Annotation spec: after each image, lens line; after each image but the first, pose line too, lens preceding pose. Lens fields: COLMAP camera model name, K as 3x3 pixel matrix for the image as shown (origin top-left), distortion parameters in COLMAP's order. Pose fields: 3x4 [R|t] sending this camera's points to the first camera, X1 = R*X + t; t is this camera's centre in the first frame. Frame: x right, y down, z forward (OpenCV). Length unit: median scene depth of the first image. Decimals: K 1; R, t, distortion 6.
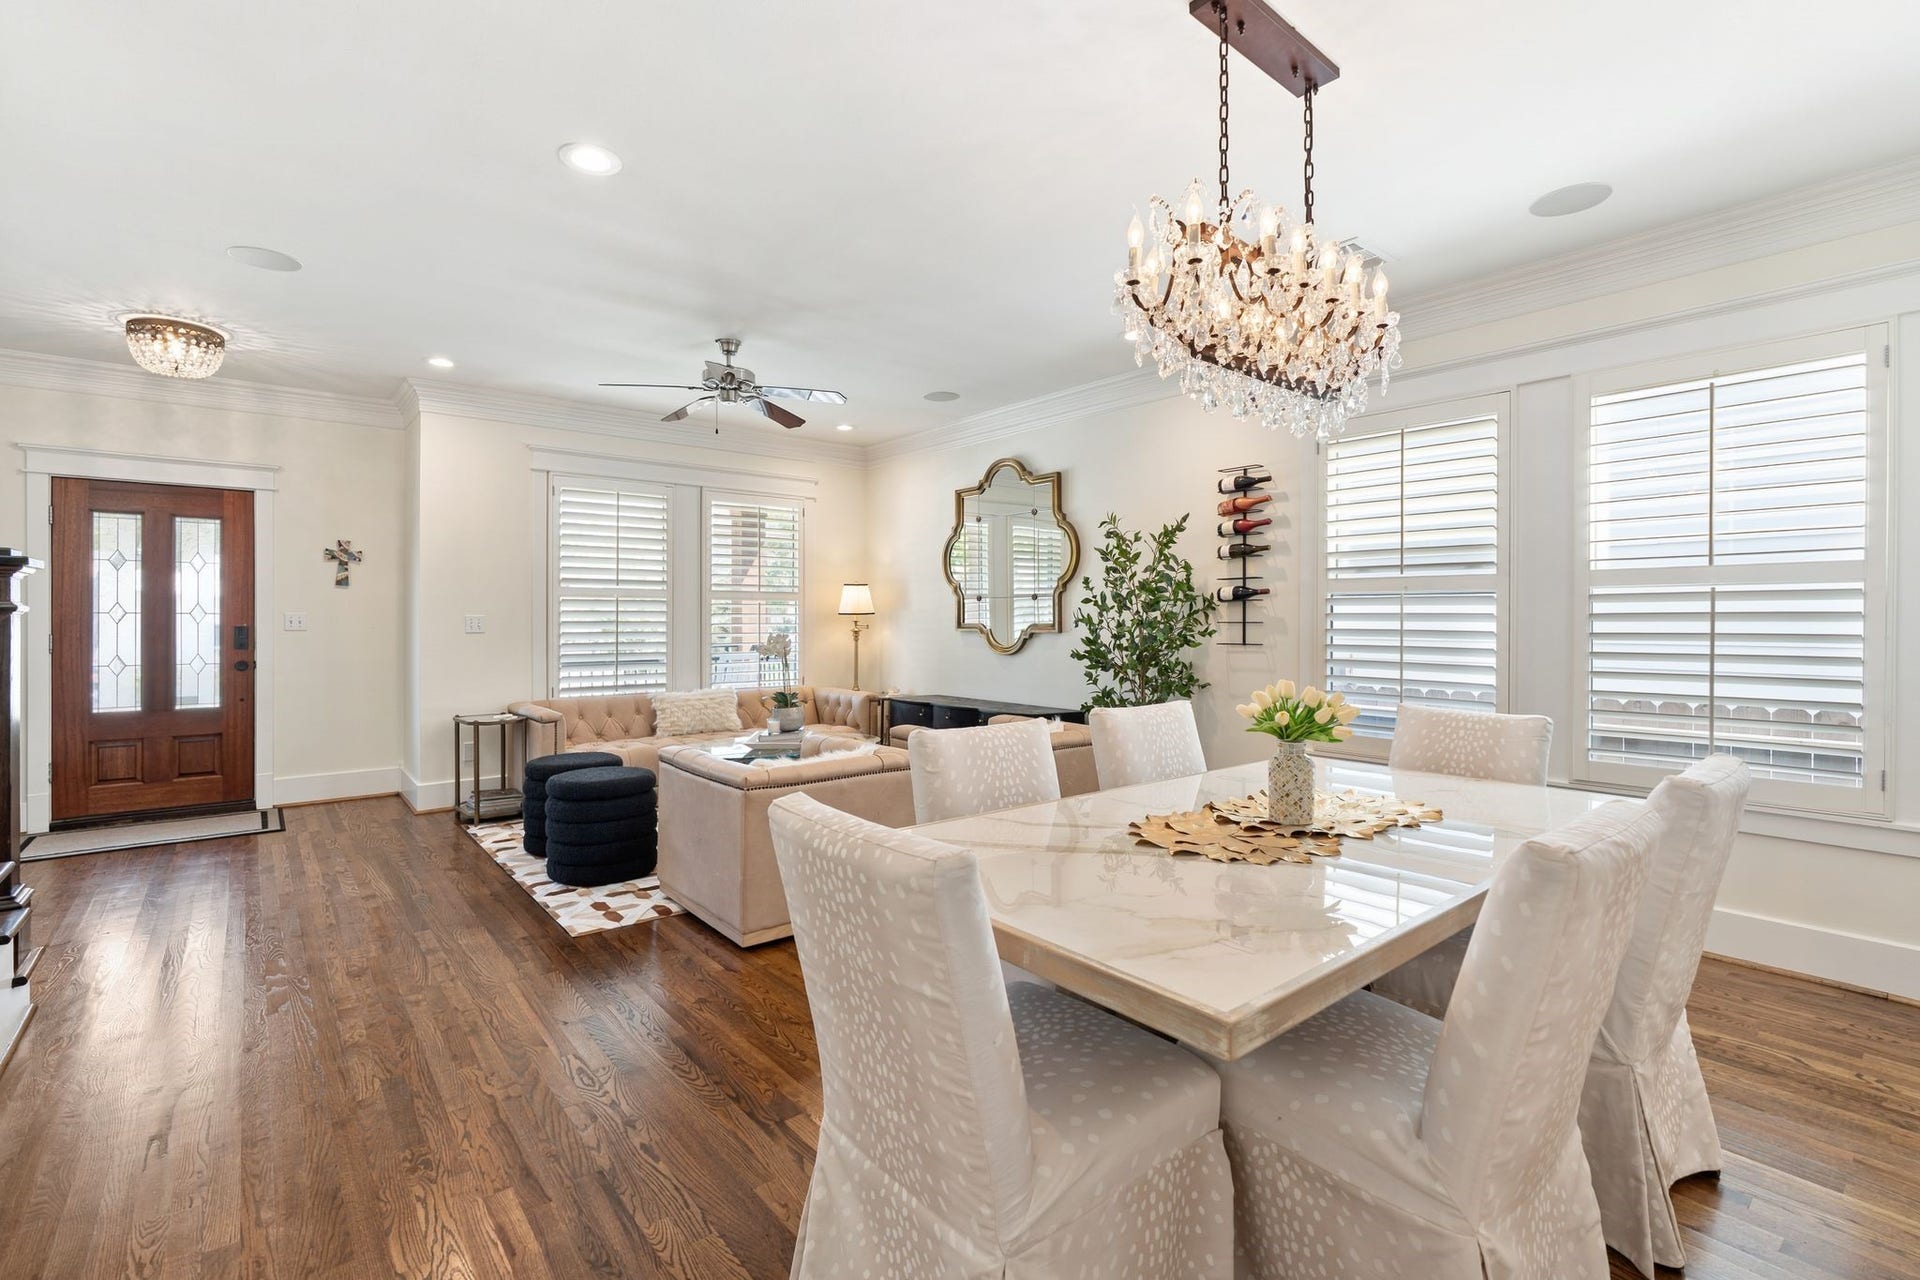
lens RADIAL K [[865.9, 0, 957.4], [0, 865.9, 634.5], [0, 0, 1]] dist [-0.003122, 0.000870]
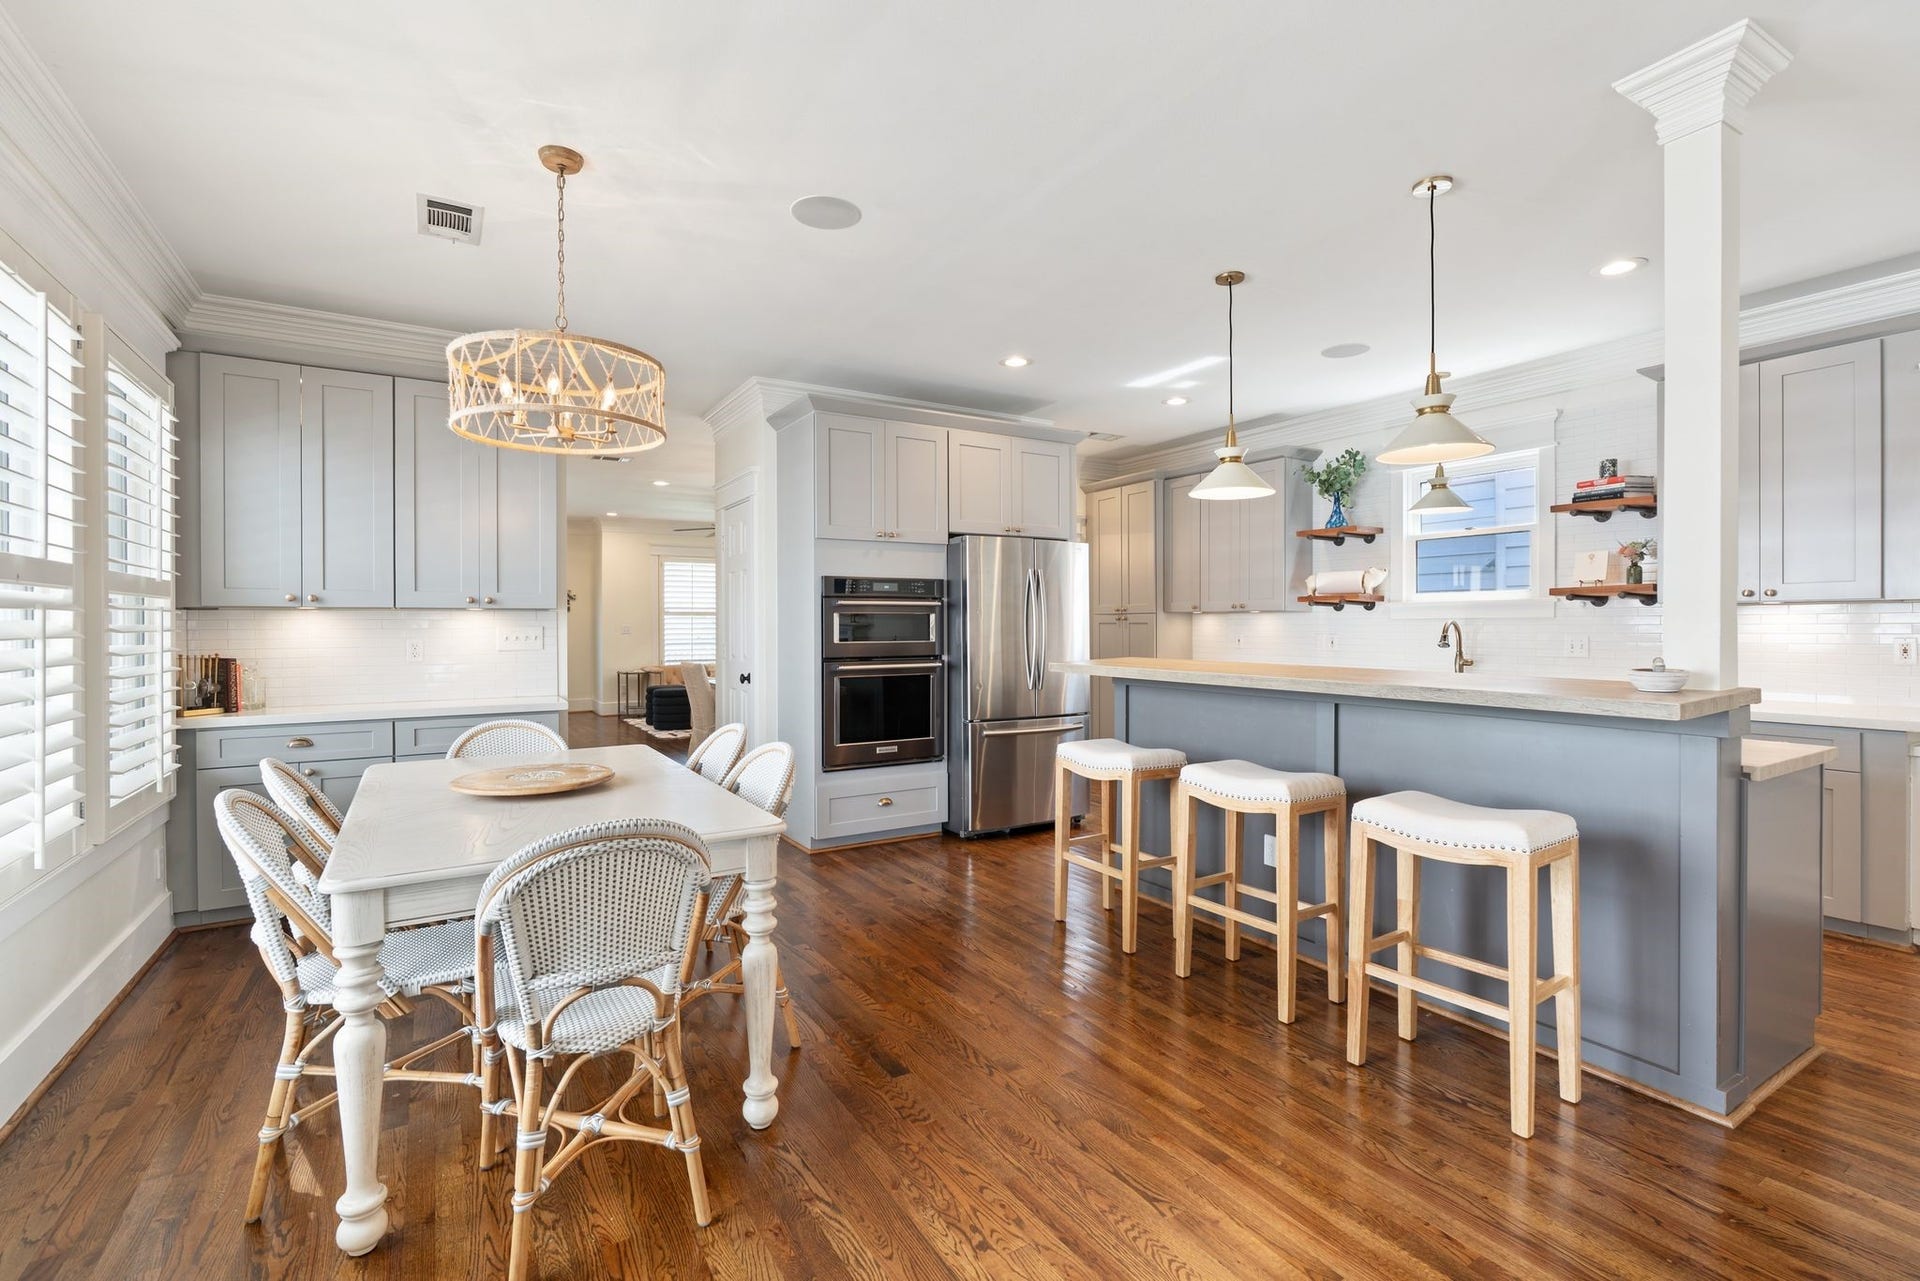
lens RADIAL K [[865.9, 0, 957.4], [0, 865.9, 635.0], [0, 0, 1]] dist [-0.003122, 0.000870]
pose [[0.990666, 0.007517, -0.136102, 0.608163], [-0.009425, 0.999866, -0.013379, 0.024307], [0.135983, 0.014537, 0.990604, -1.131835]]
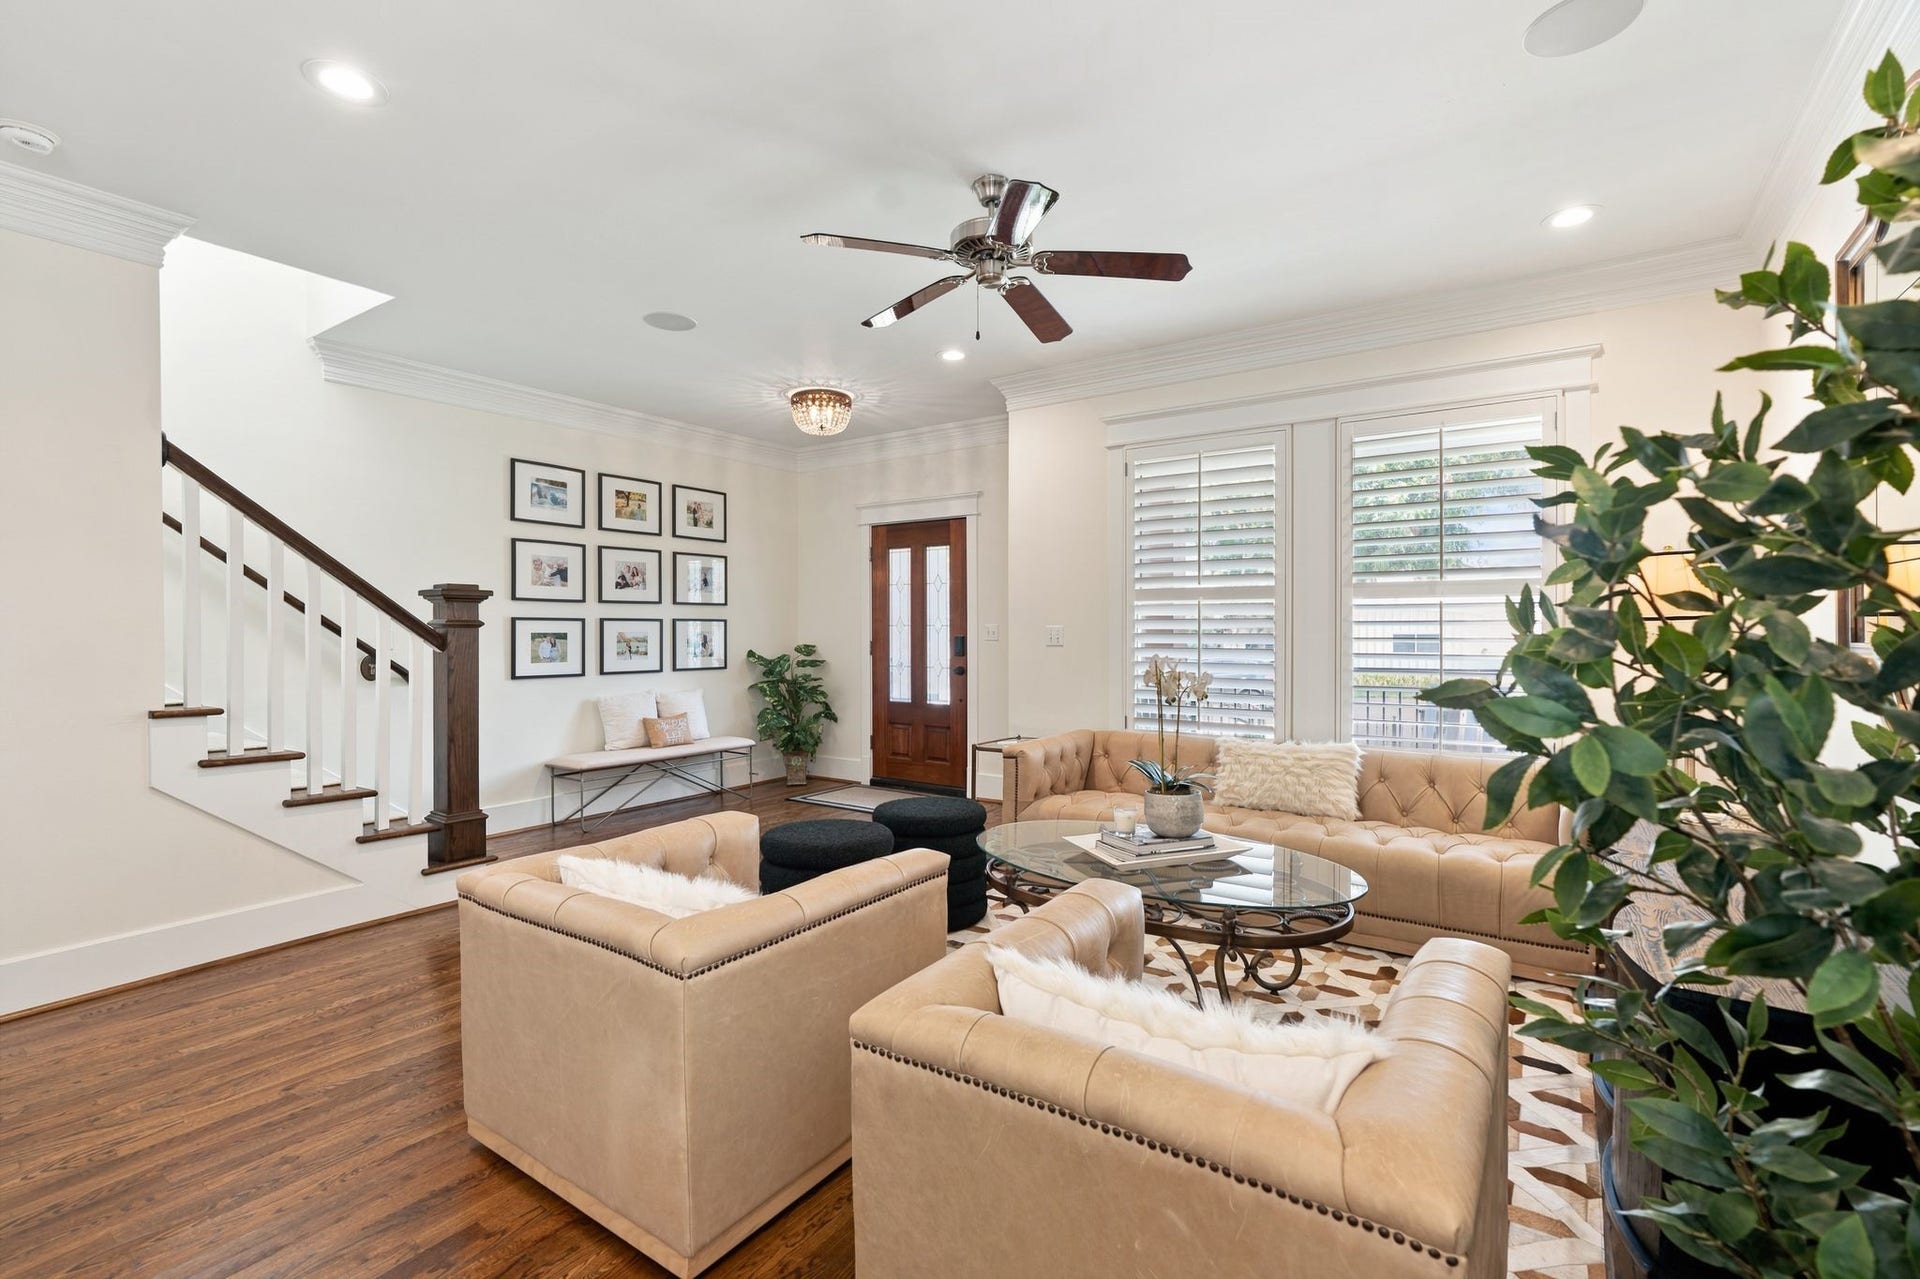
lens RADIAL K [[865.9, 0, 957.4], [0, 865.9, 634.0], [0, 0, 1]] dist [-0.003122, 0.000870]
pose [[0.277650, 0.003181, -0.960677, 0.284273], [-0.016615, 0.999861, -0.001491, -0.010568], [0.960539, 0.016376, 0.277664, 0.693868]]
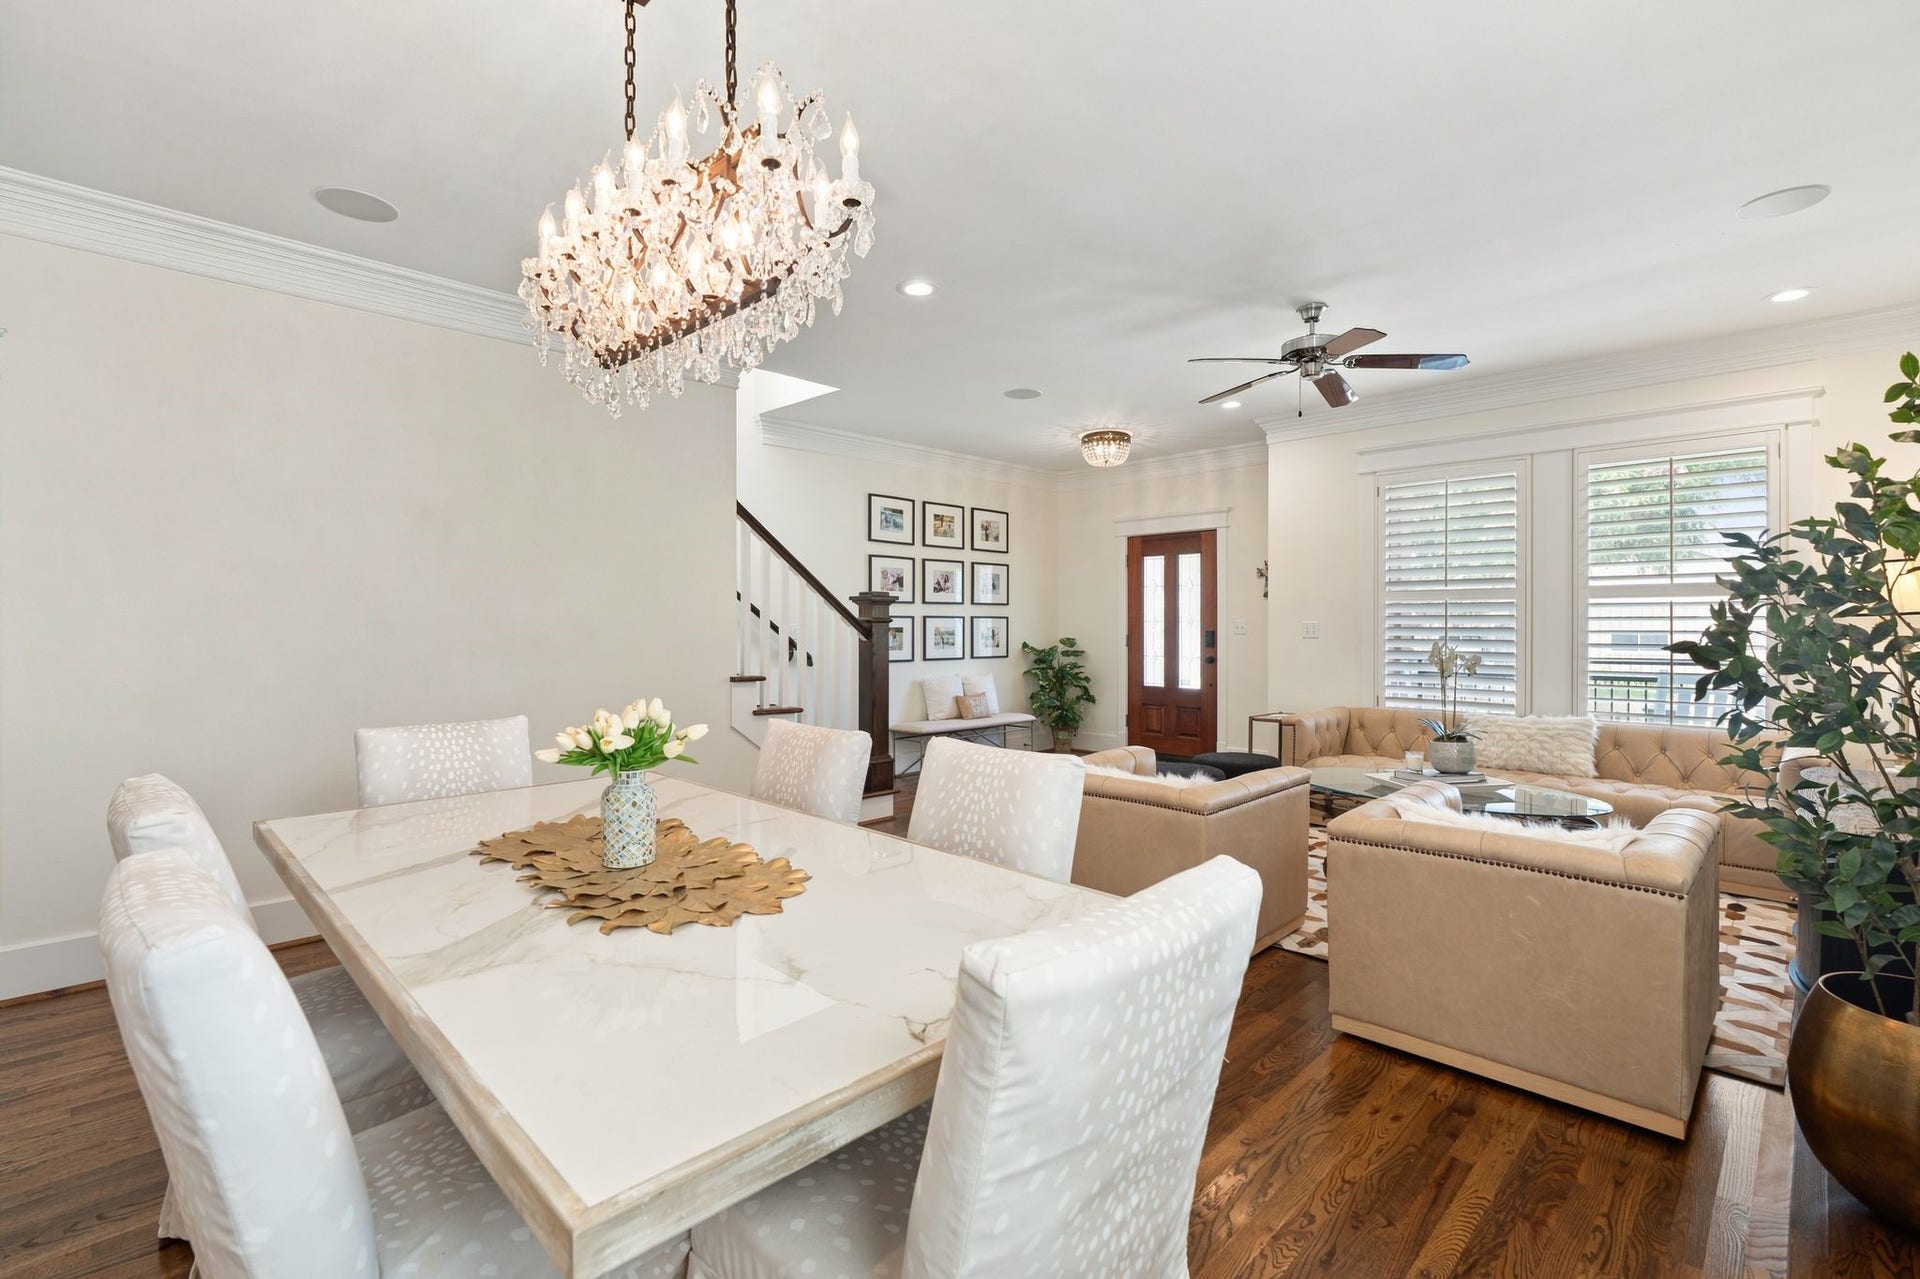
lens RADIAL K [[872.0, 0, 966.9], [0, 872.0, 629.4], [0, 0, 1]] dist [0.004800, 0.000572]
pose [[0.114330, 0.001976, -0.993441, 0.496561], [-0.017110, 0.999854, 0.000020, -0.004453], [0.993295, 0.016995, 0.114347, 0.476923]]
